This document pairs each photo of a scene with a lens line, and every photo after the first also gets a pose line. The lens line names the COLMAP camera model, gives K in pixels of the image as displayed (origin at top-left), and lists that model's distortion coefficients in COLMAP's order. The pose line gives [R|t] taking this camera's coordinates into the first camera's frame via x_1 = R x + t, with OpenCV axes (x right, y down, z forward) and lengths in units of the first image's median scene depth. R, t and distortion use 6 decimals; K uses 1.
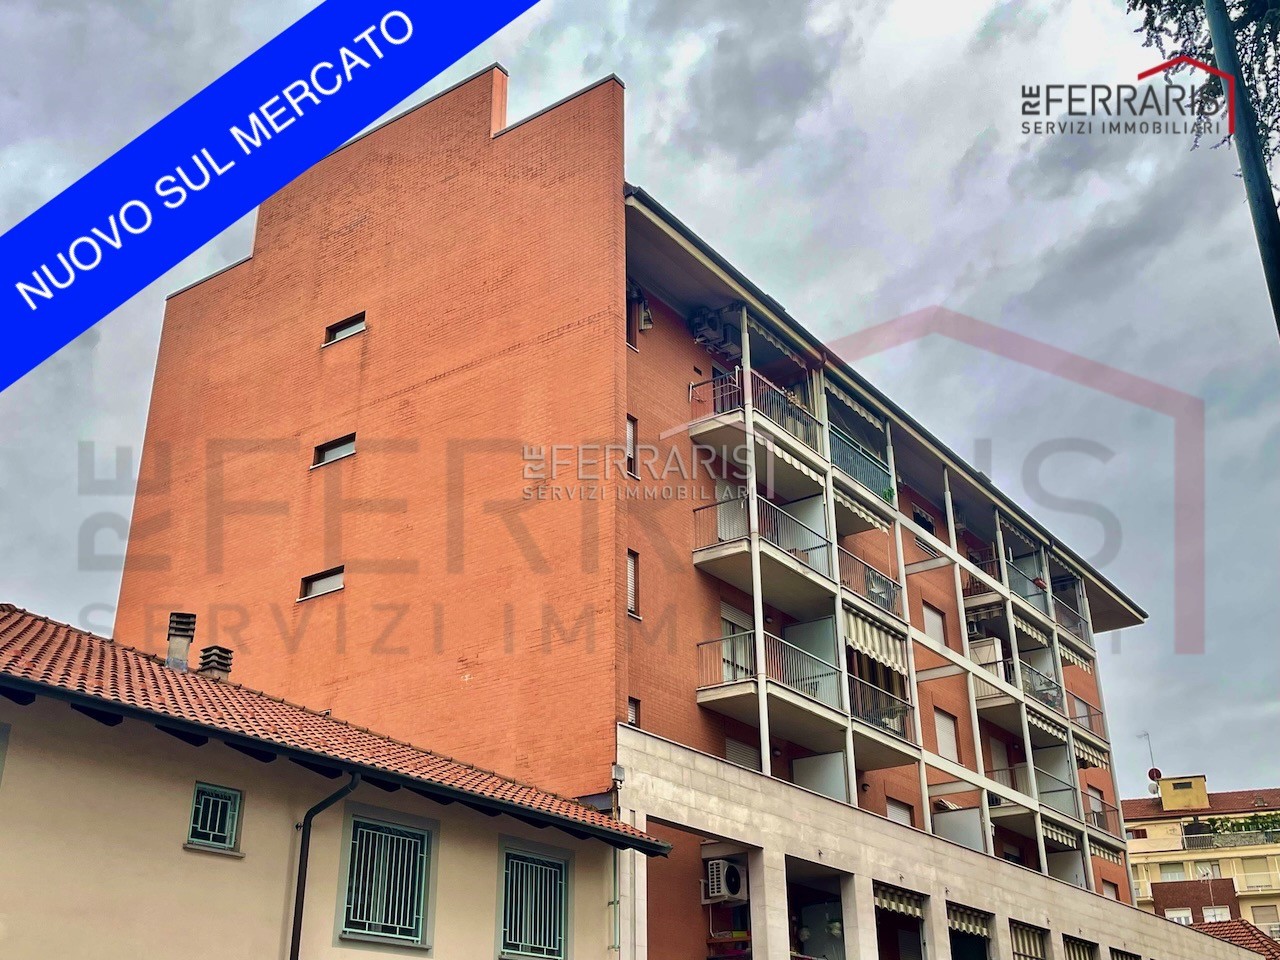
lens RADIAL K [[1394.6, 0, 638.7], [0, 1394.6, 477.6], [0, 0, 1]] dist [0.055292, 0.000000]
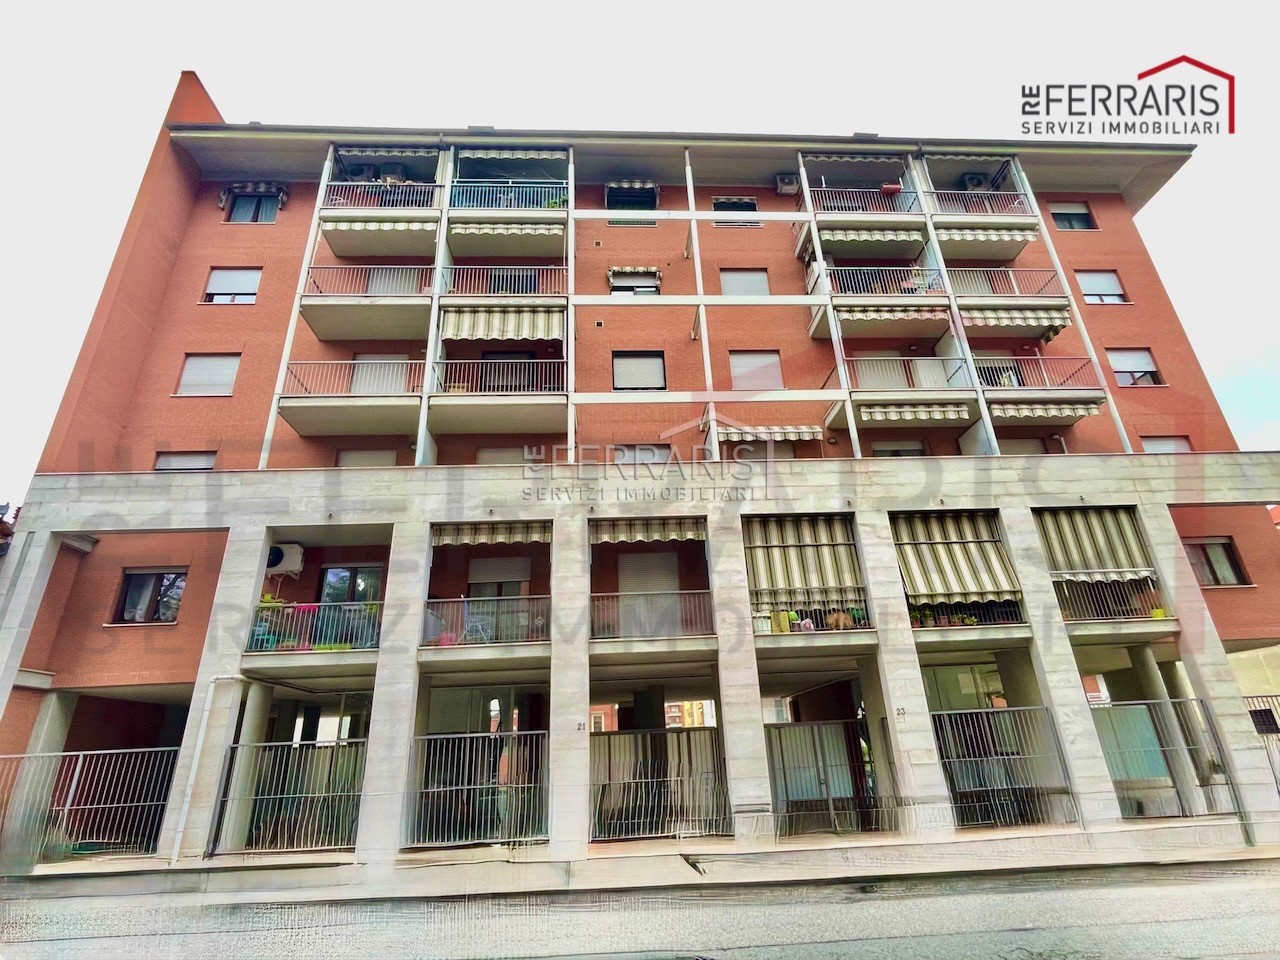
lens RADIAL K [[628.6, 0, 640.2], [0, 628.6, 483.4], [0, 0, 1]] dist [-0.003604, -0.004412]
pose [[0.635218, -0.317480, -0.704063, 0.536761], [0.367381, 0.926074, -0.086133, 0.309782], [0.679360, -0.203946, 0.704894, 0.665298]]
